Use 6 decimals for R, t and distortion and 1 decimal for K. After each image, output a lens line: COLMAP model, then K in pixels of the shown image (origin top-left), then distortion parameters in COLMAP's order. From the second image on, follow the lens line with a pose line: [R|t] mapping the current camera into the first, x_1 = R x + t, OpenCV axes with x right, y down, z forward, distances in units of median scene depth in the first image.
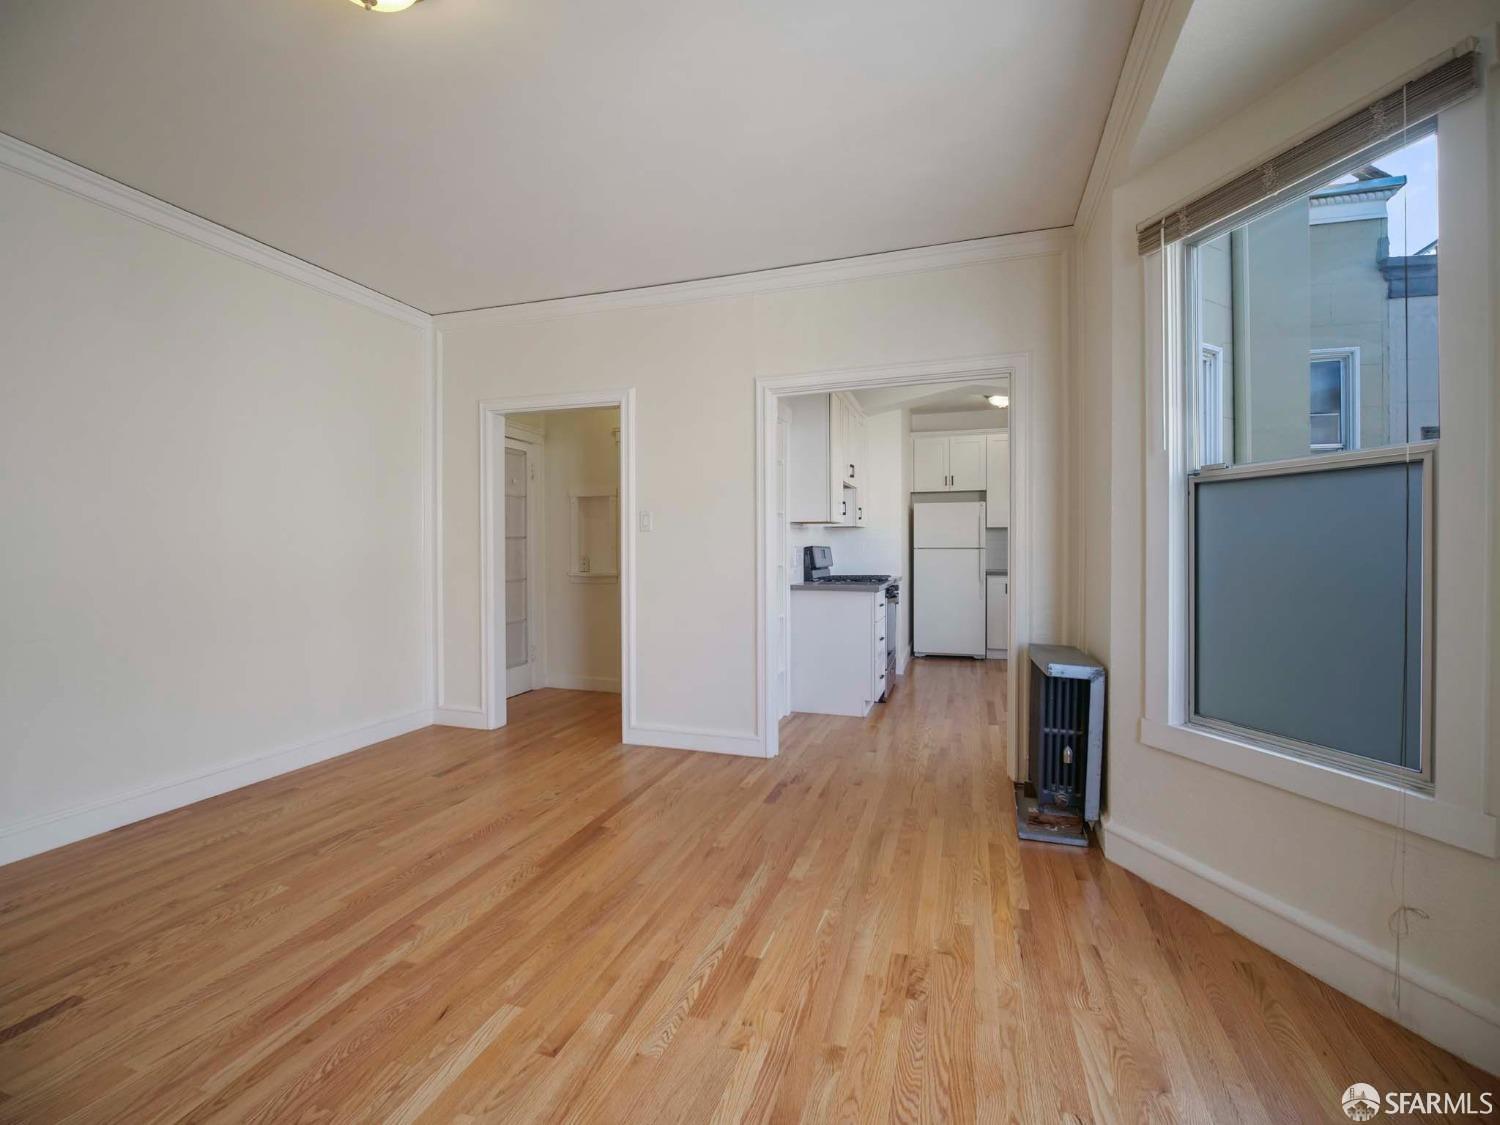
lens RADIAL K [[684.9, 0, 749.7], [0, 684.9, 550.5], [0, 0, 1]] dist [-0.009032, -0.004679]
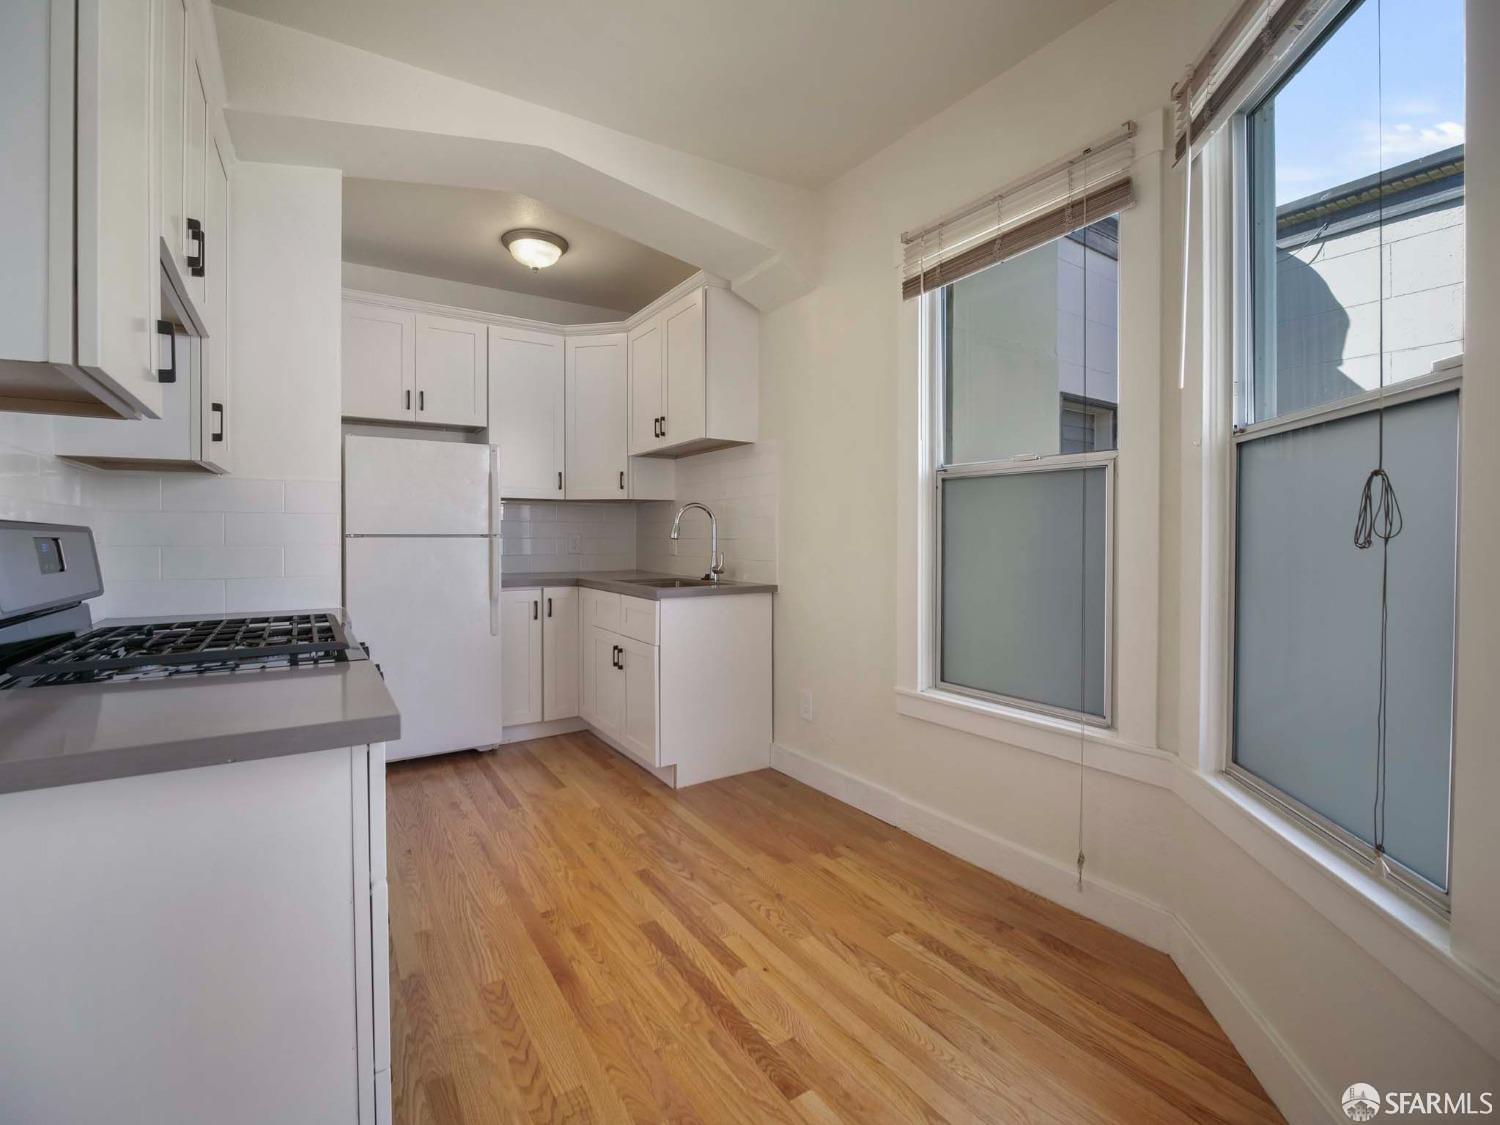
lens RADIAL K [[684.9, 0, 749.7], [0, 684.9, 550.5], [0, 0, 1]] dist [-0.009032, -0.004679]
pose [[0.634332, -0.012076, 0.772966, 0.161166], [-0.000159, 0.999876, 0.015751, 0.000033], [-0.773060, -0.010114, 0.634252, 1.330989]]
